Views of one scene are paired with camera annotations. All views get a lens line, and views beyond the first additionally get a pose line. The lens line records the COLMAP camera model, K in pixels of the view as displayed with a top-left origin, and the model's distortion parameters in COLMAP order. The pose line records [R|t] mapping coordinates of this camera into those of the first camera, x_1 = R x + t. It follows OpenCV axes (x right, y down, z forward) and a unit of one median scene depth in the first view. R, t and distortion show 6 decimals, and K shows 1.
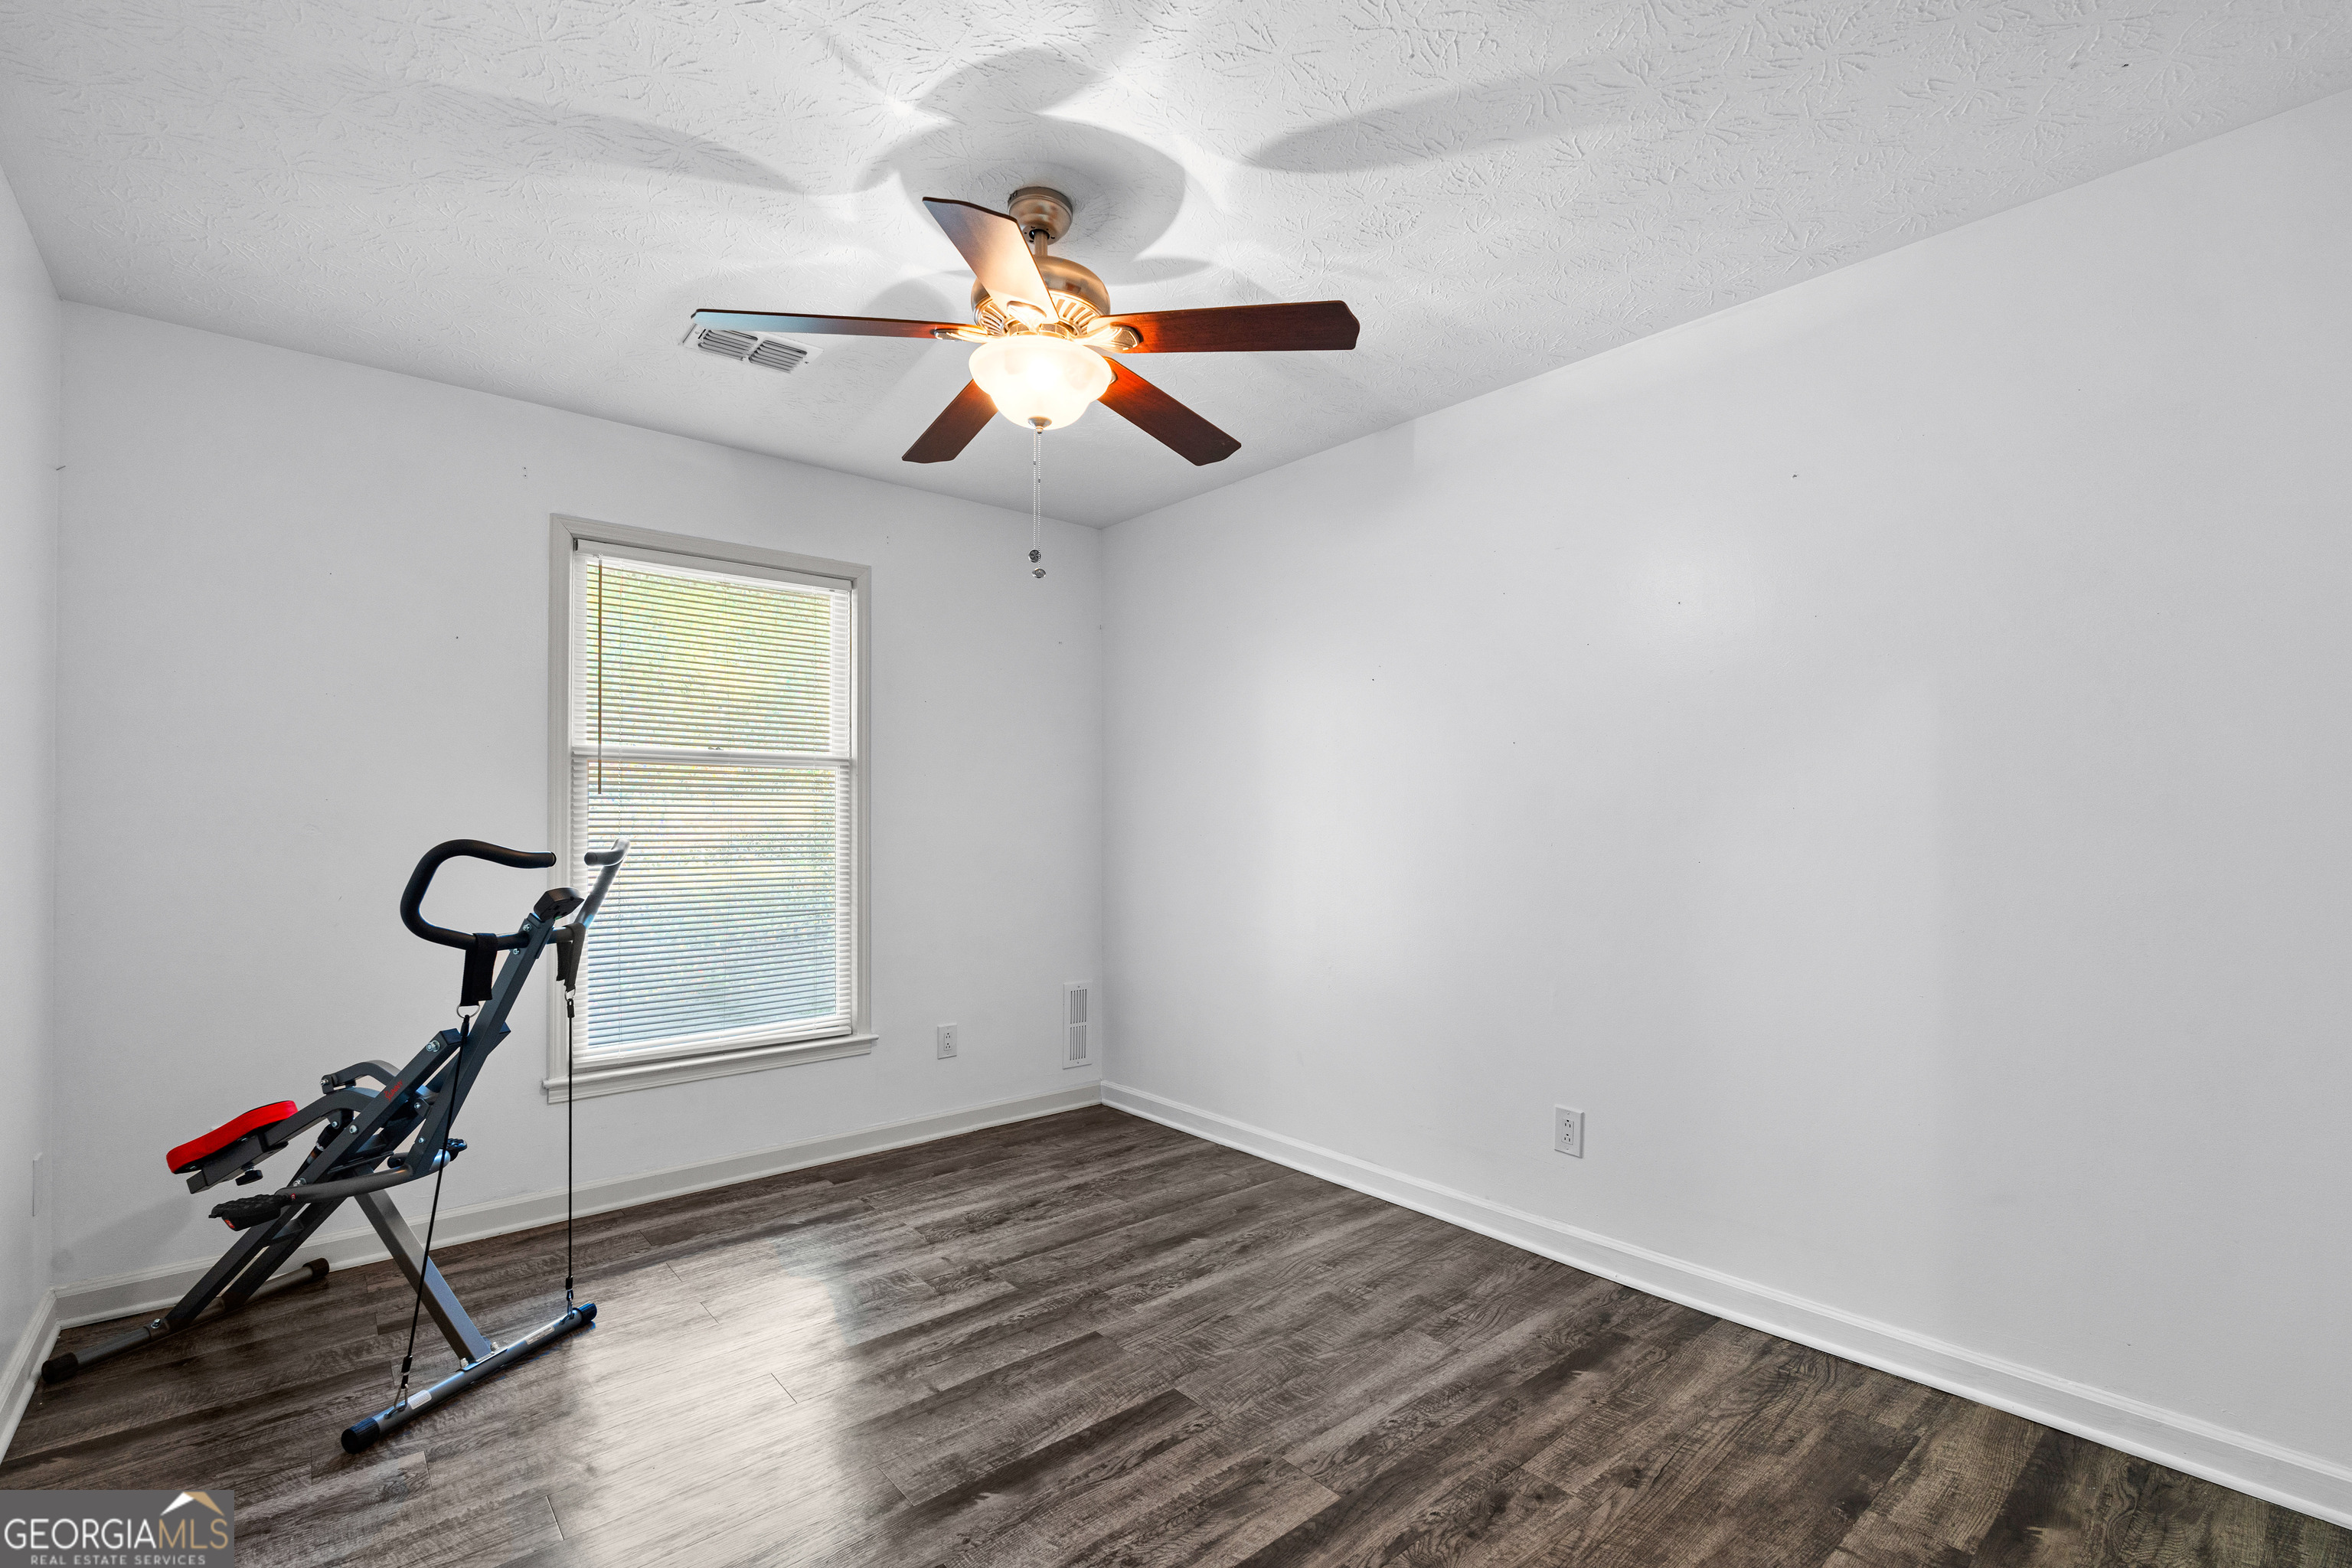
lens RADIAL K [[1027.0, 0, 1161.0], [0, 1027.0, 786.6], [0, 0, 1]] dist [-0.002534, 0.000198]
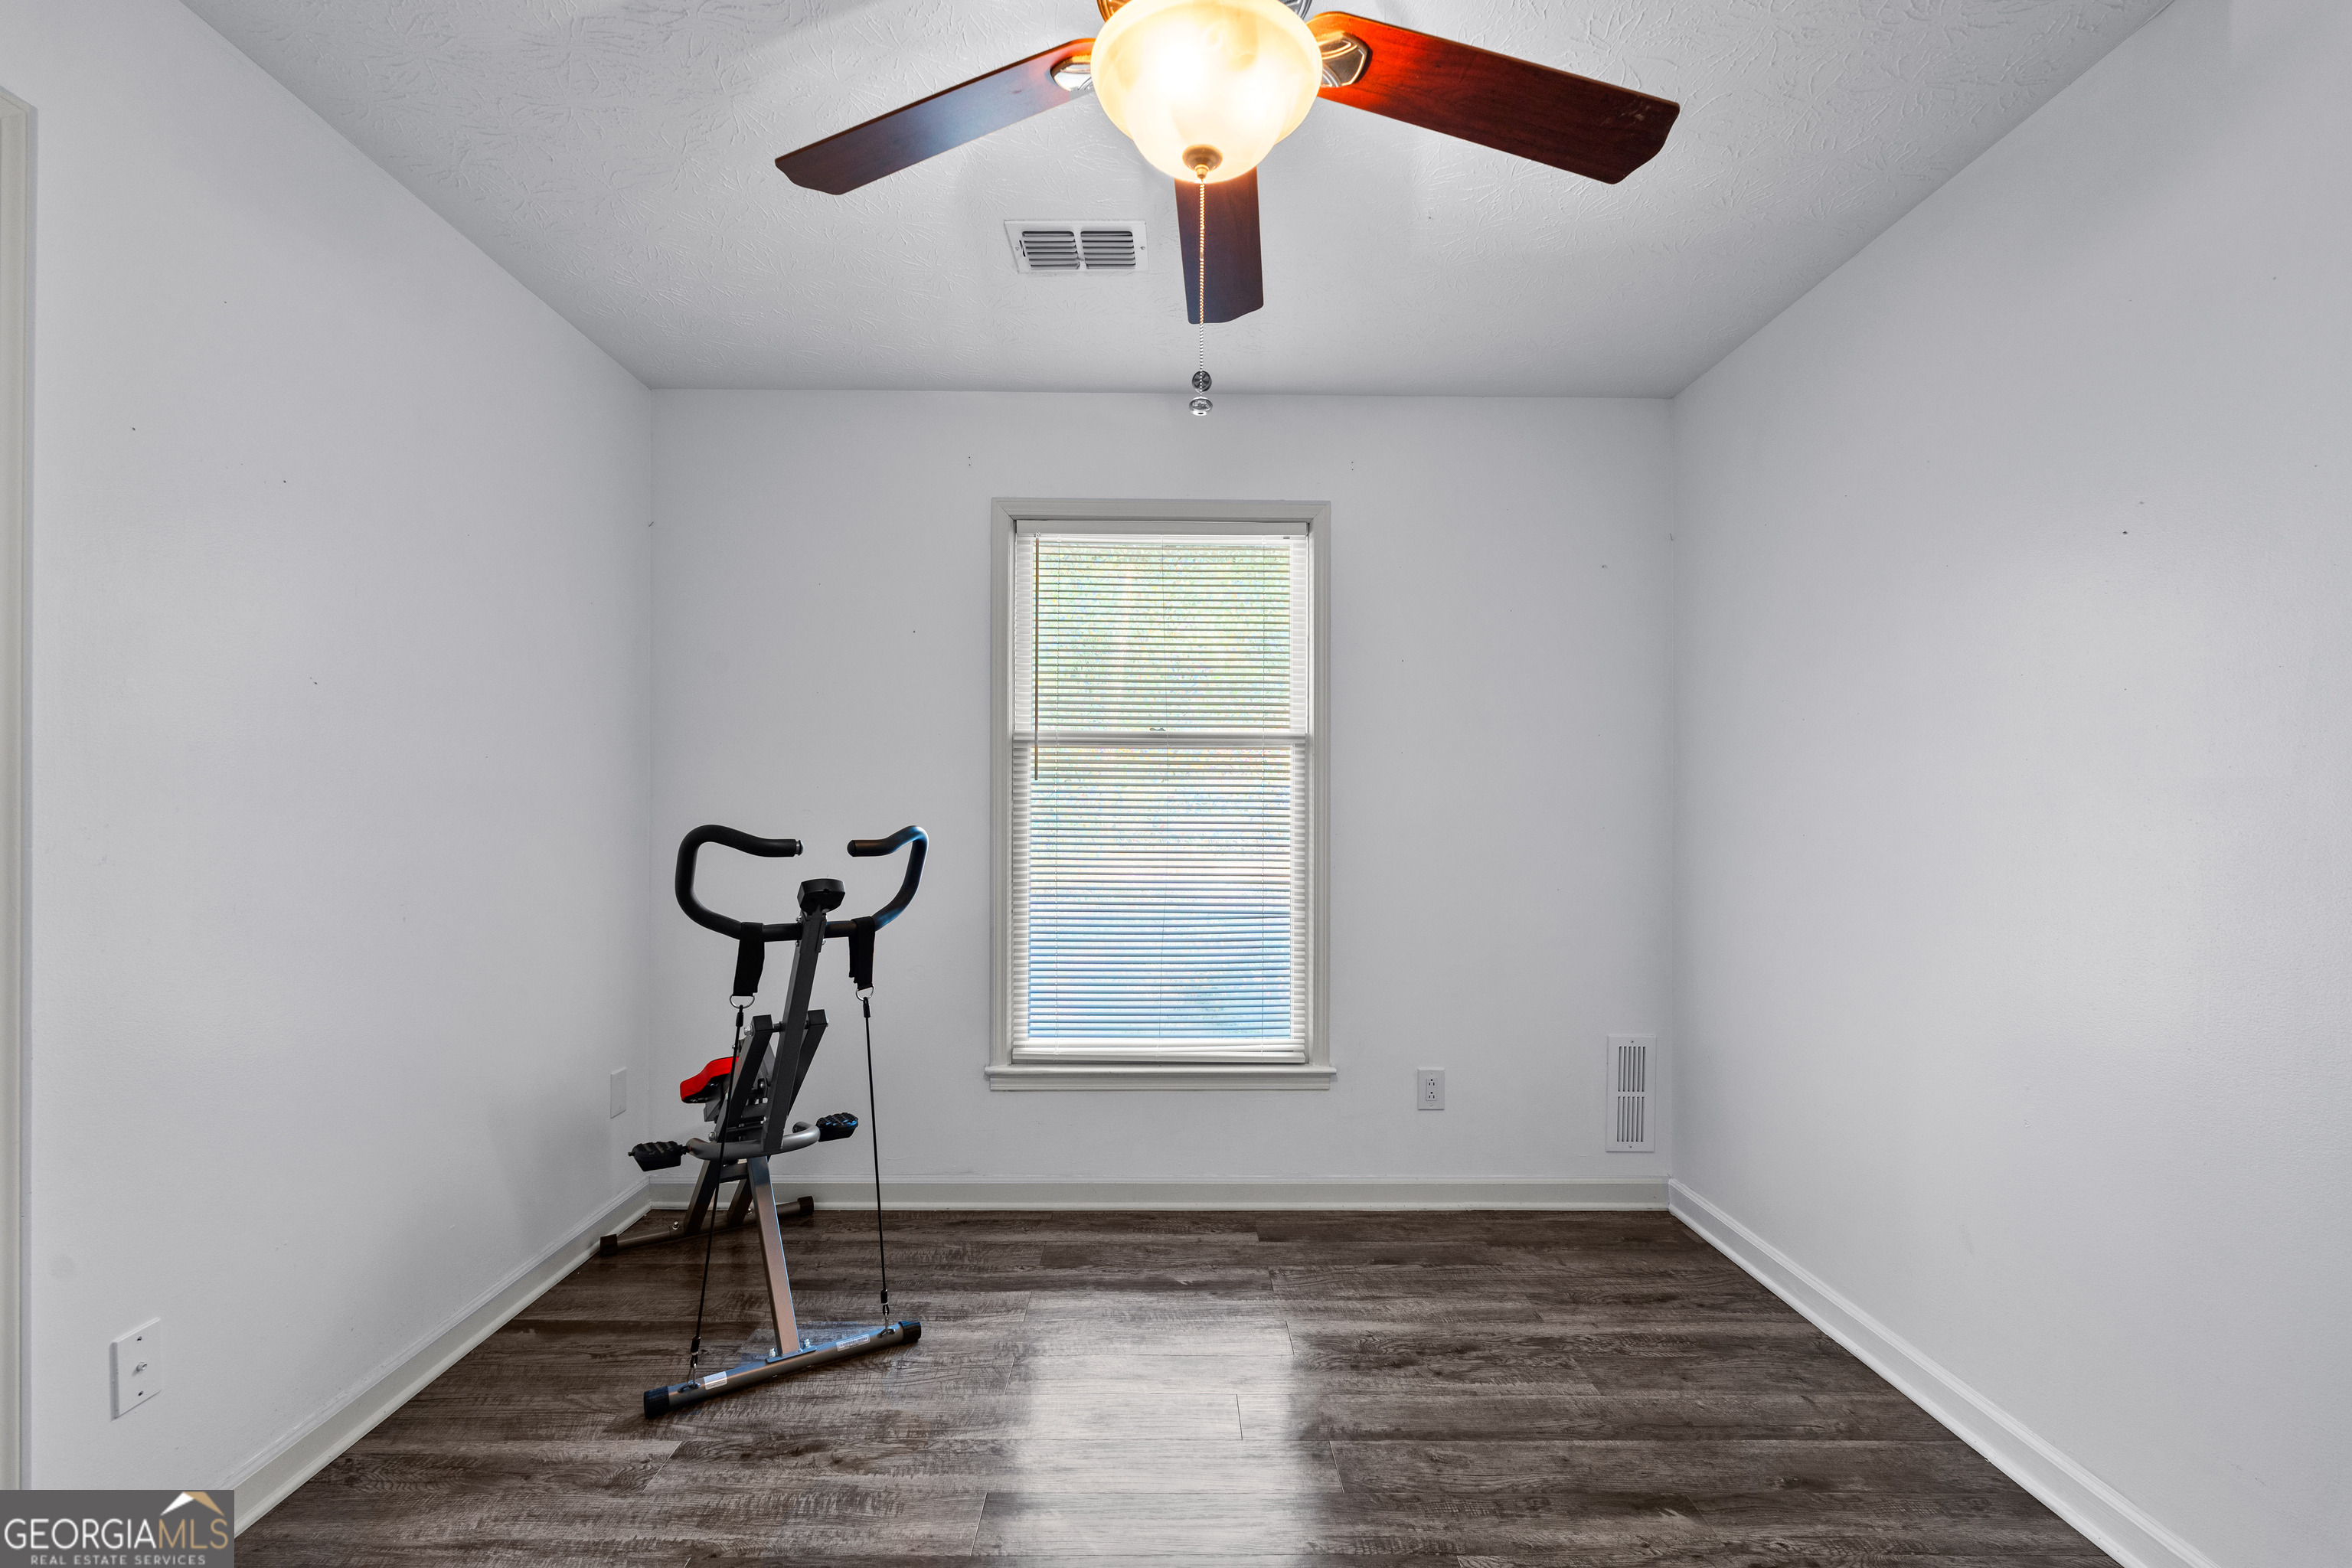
lens RADIAL K [[1024.9, 0, 1174.0], [0, 1024.9, 797.7], [0, 0, 1]] dist [-0.002313, -0.000083]
pose [[0.777015, -0.001488, -0.629481, 0.165020], [0.014414, 0.999777, 0.015429, 0.010822], [0.629317, -0.021061, 0.776863, 0.328375]]
